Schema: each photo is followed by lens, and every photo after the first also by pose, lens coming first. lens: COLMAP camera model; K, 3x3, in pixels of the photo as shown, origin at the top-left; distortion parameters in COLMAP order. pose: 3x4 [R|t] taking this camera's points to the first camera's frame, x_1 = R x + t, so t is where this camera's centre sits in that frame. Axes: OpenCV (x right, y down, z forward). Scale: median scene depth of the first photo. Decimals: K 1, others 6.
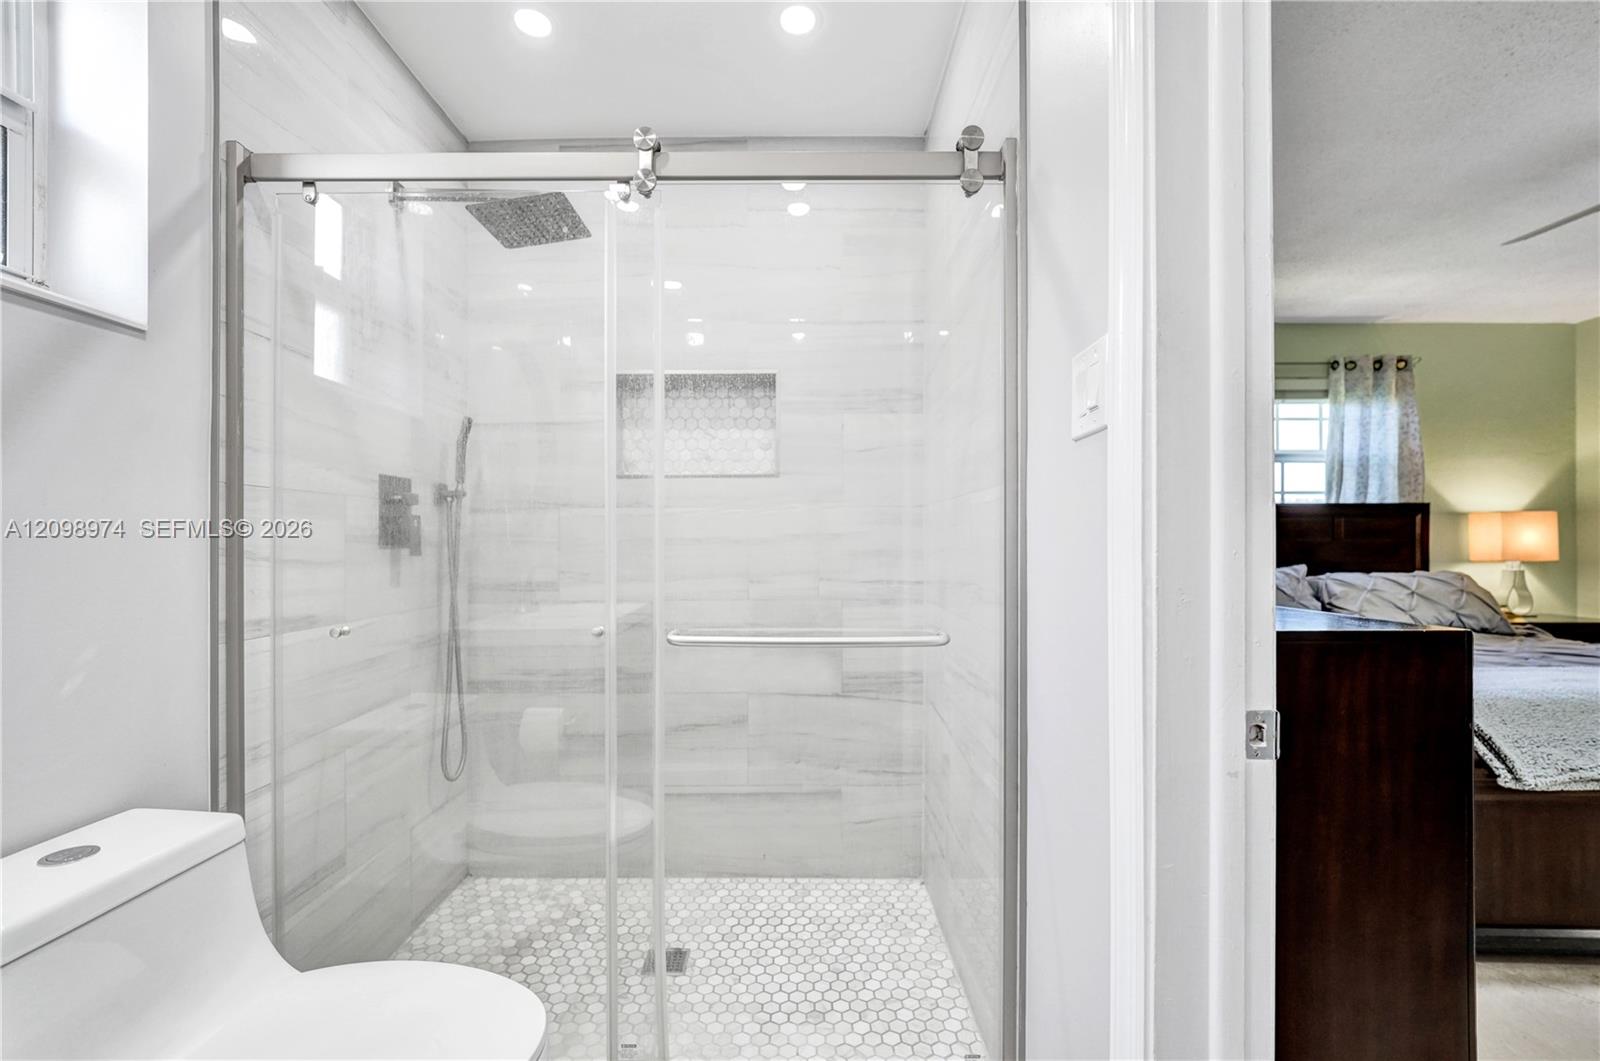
lens RADIAL K [[661.5, 0, 798.4], [0, 661.5, 533.8], [0, 0, 1]] dist [-0.025130, 0.002807]
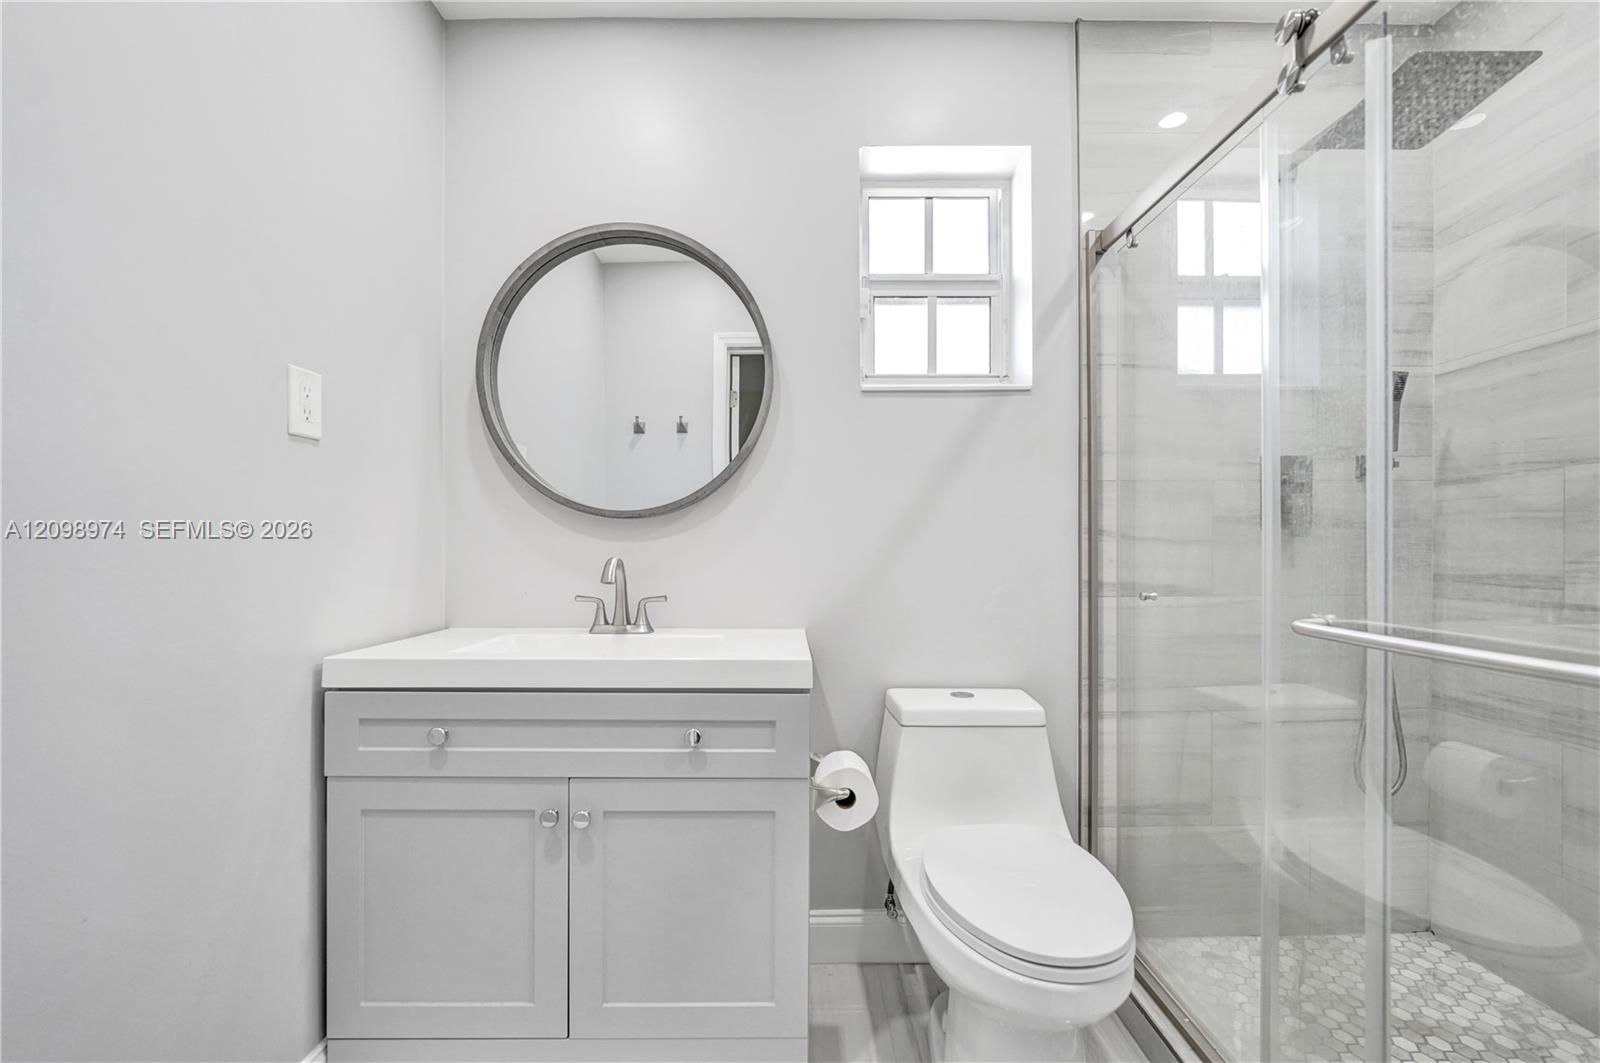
lens RADIAL K [[661.5, 0, 790.0], [0, 661.5, 543.0], [0, 0, 1]] dist [-0.025130, 0.002807]
pose [[-0.010905, -0.004149, -0.999932, 0.402385], [0.017360, 0.999840, -0.004338, 0.036974], [0.999790, -0.017406, -0.010832, 0.289537]]
